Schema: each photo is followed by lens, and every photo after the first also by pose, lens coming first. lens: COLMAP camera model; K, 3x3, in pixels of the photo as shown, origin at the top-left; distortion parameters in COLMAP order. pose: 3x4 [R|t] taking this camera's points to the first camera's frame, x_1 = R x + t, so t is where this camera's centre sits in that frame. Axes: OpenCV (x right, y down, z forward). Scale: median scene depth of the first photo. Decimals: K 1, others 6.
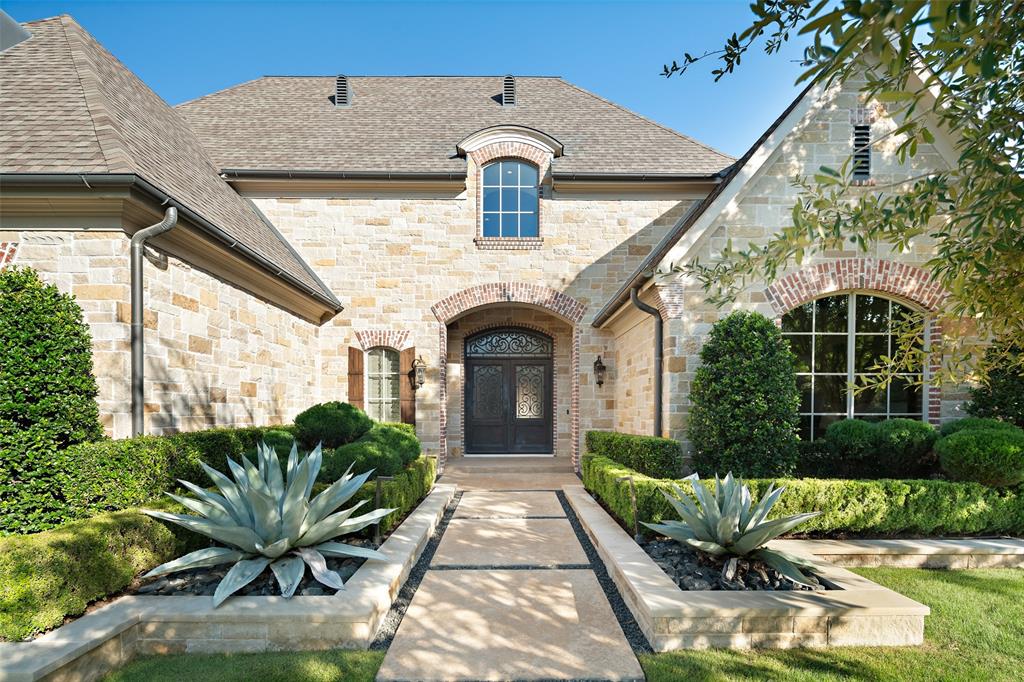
lens RADIAL K [[496.0, 0, 497.5], [0, 496.0, 385.9], [0, 0, 1]] dist [-0.008393, 0.000095]
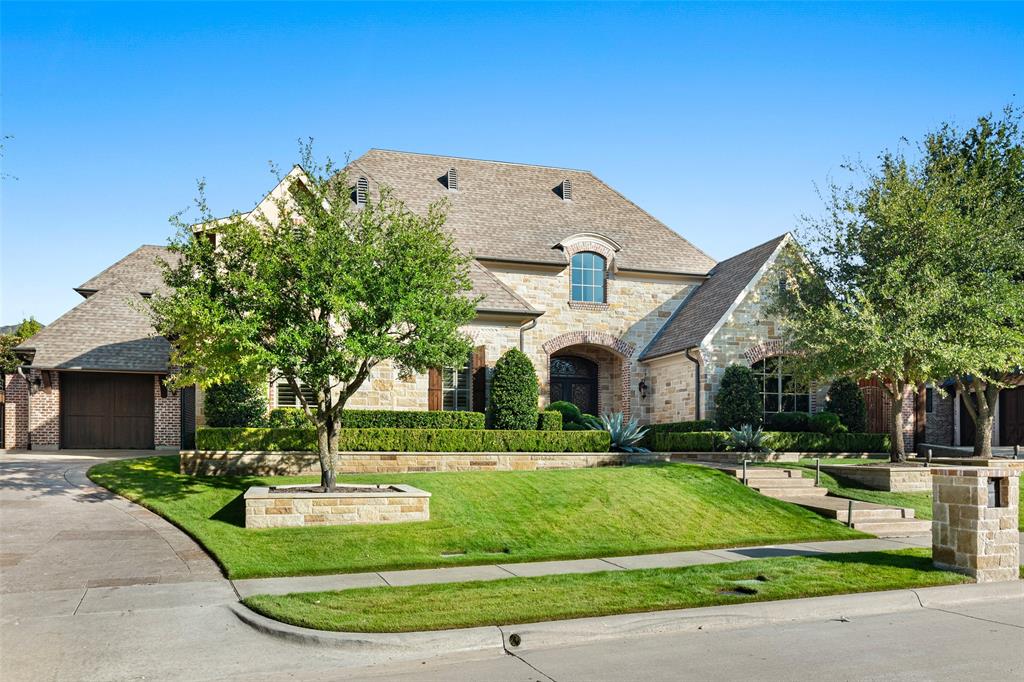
lens RADIAL K [[739.1, 0, 512.4], [0, 739.1, 340.3], [0, 0, 1]] dist [0.001090, -0.000125]
pose [[0.961316, 0.039251, 0.272636, -0.845205], [-0.015034, 0.995796, -0.090355, 0.035318], [-0.275037, 0.082761, 0.957865, -1.167547]]
